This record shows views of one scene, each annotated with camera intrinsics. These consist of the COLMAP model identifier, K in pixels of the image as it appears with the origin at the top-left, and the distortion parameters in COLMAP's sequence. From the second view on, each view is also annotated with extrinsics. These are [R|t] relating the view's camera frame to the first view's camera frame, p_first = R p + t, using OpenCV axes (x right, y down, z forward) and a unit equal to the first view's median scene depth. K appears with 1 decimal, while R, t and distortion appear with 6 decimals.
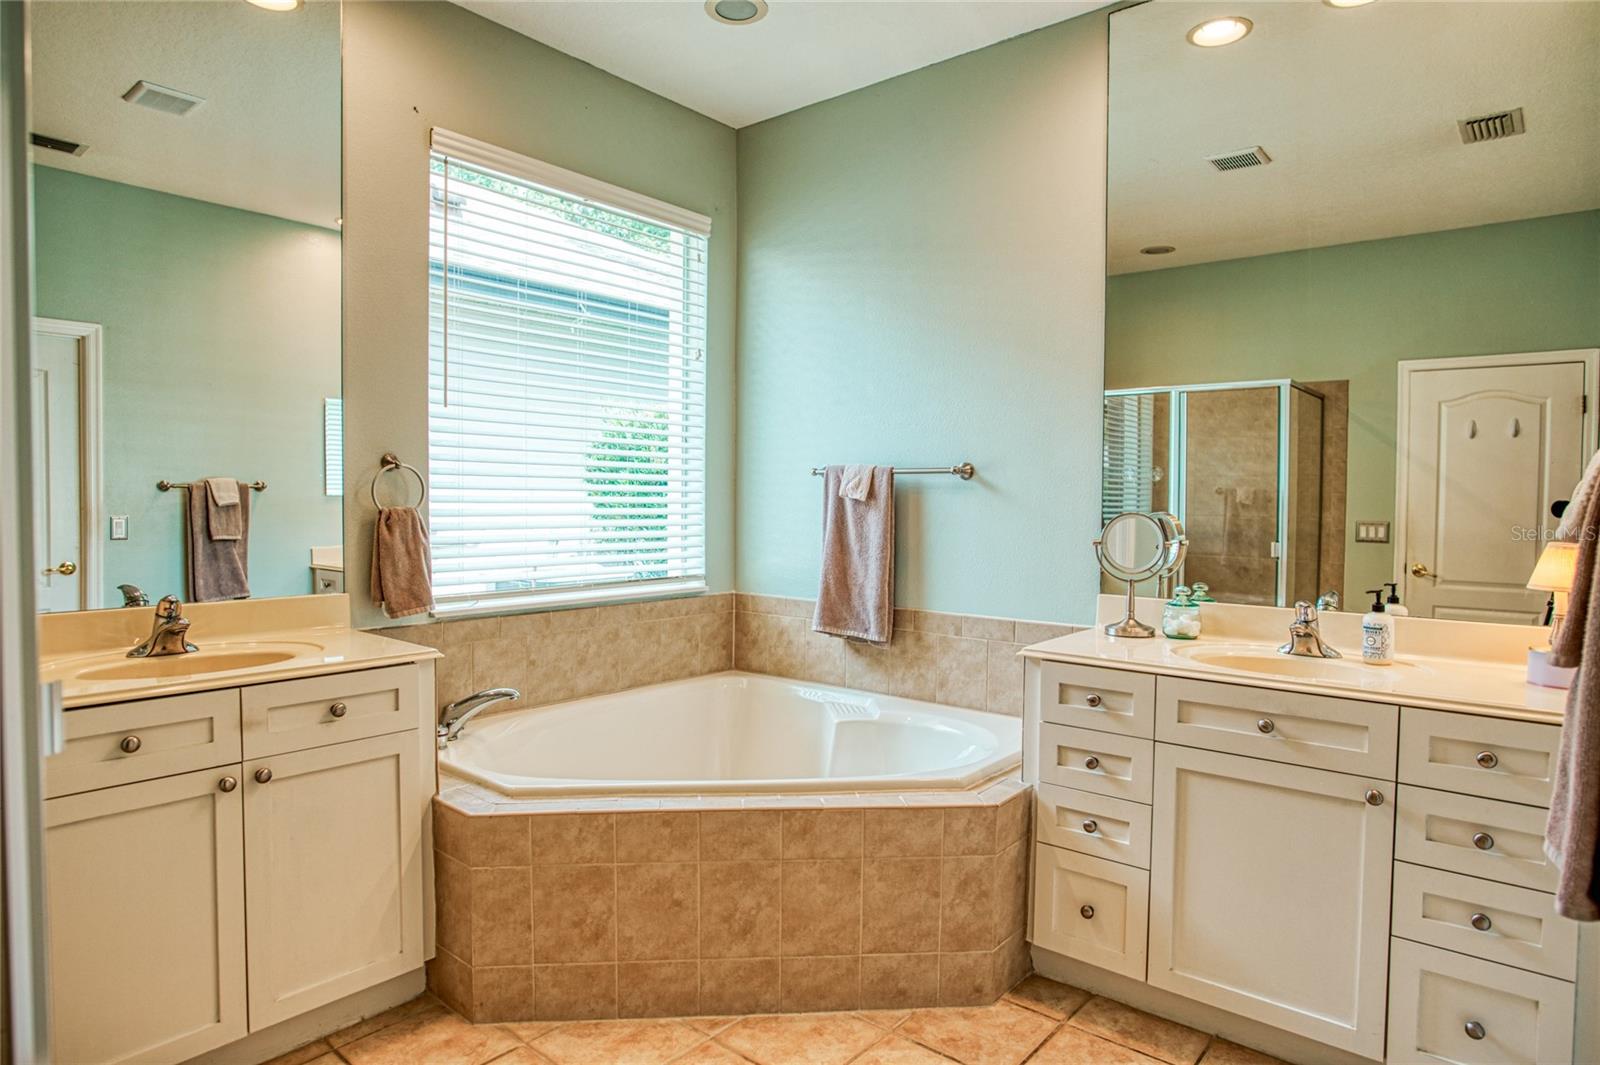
lens RADIAL K [[913.4, 0, 803.1], [0, 913.4, 538.0], [0, 0, 1]] dist [-0.030193, 0.015168]
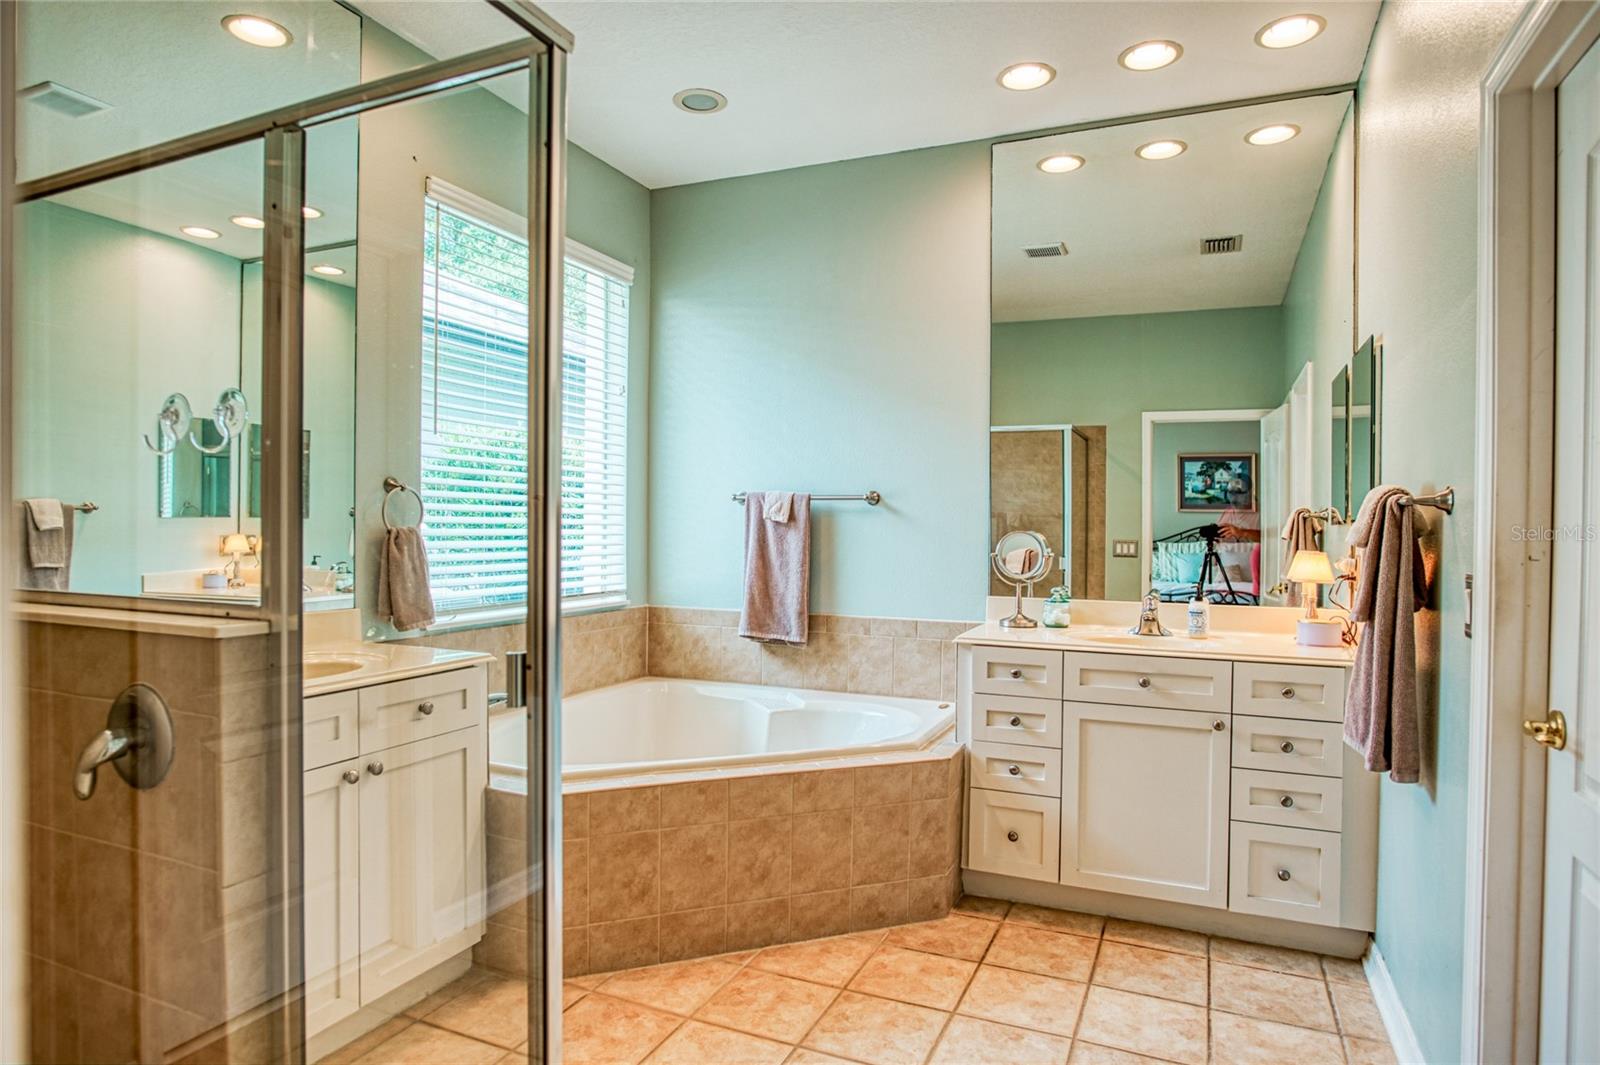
lens RADIAL K [[913.4, 0, 793.2], [0, 913.4, 544.5], [0, 0, 1]] dist [-0.030193, 0.015168]
pose [[0.961503, -0.006349, 0.274721, -0.306455], [0.012022, 0.999748, -0.018970, 0.012019], [-0.274532, 0.021543, 0.961337, -0.158542]]
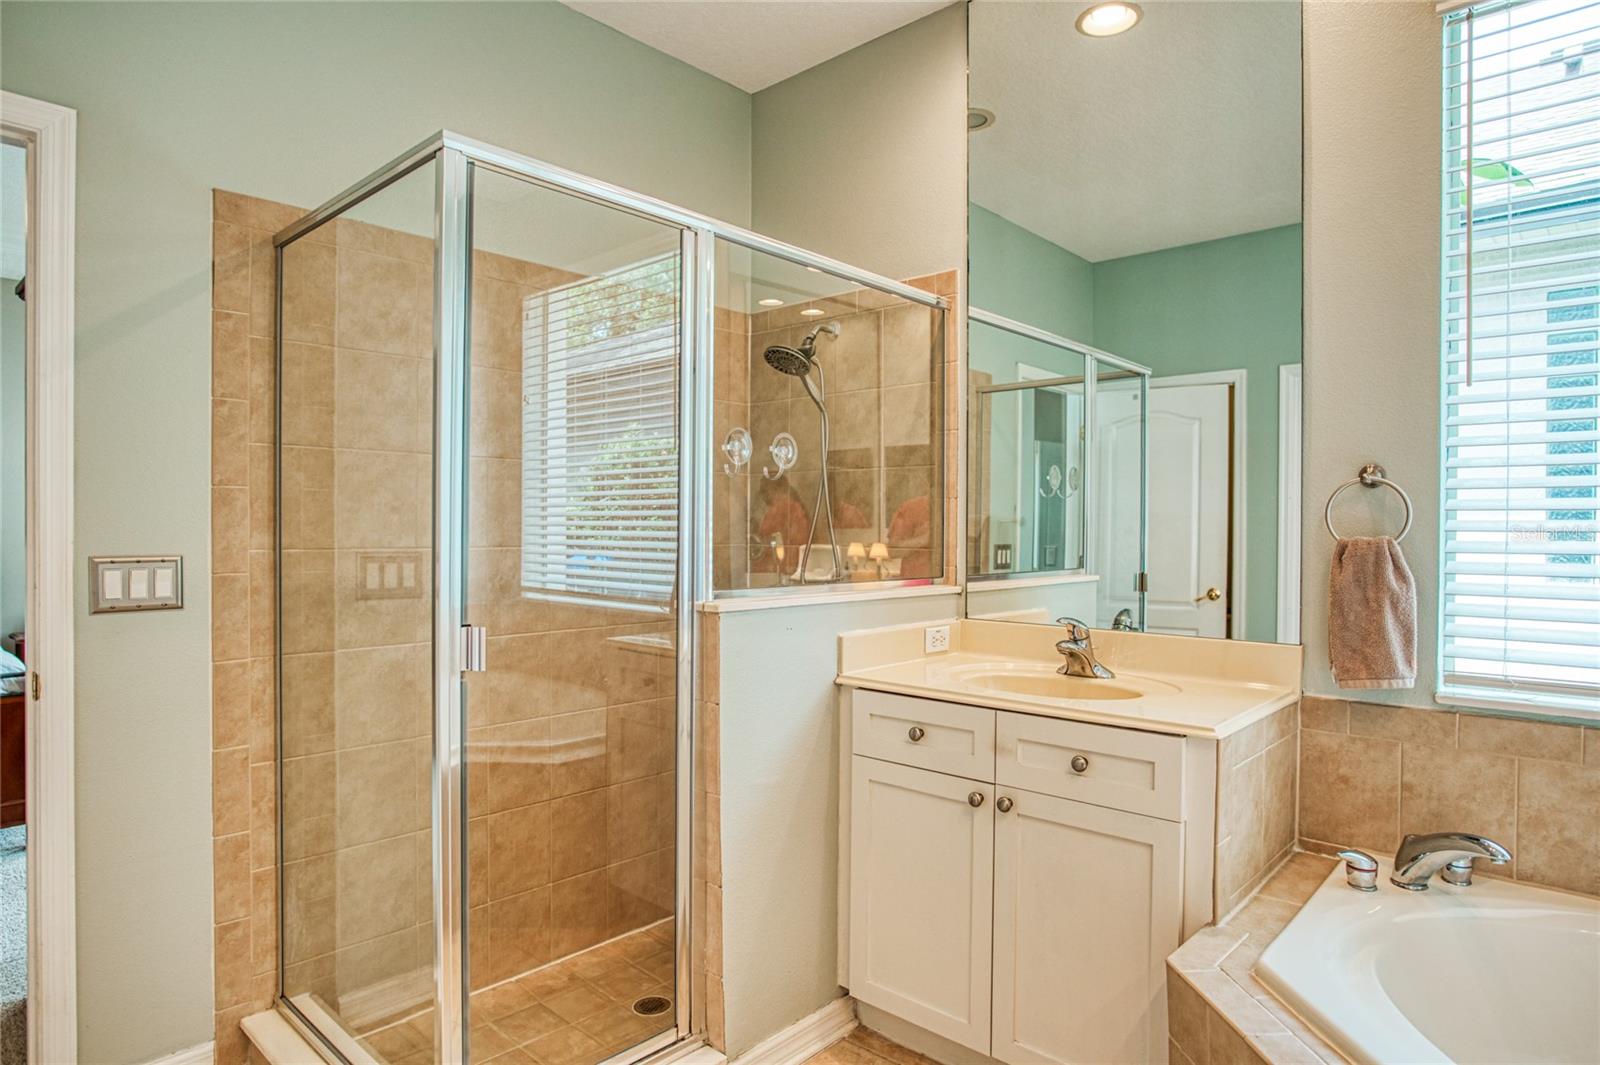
lens RADIAL K [[913.4, 0, 805.5], [0, 913.4, 531.1], [0, 0, 1]] dist [-0.030193, 0.015168]
pose [[-0.060055, -0.009483, -0.998150, 0.318049], [-0.039923, 0.999178, -0.007091, -0.017907], [0.997396, 0.039423, -0.060384, 0.618703]]
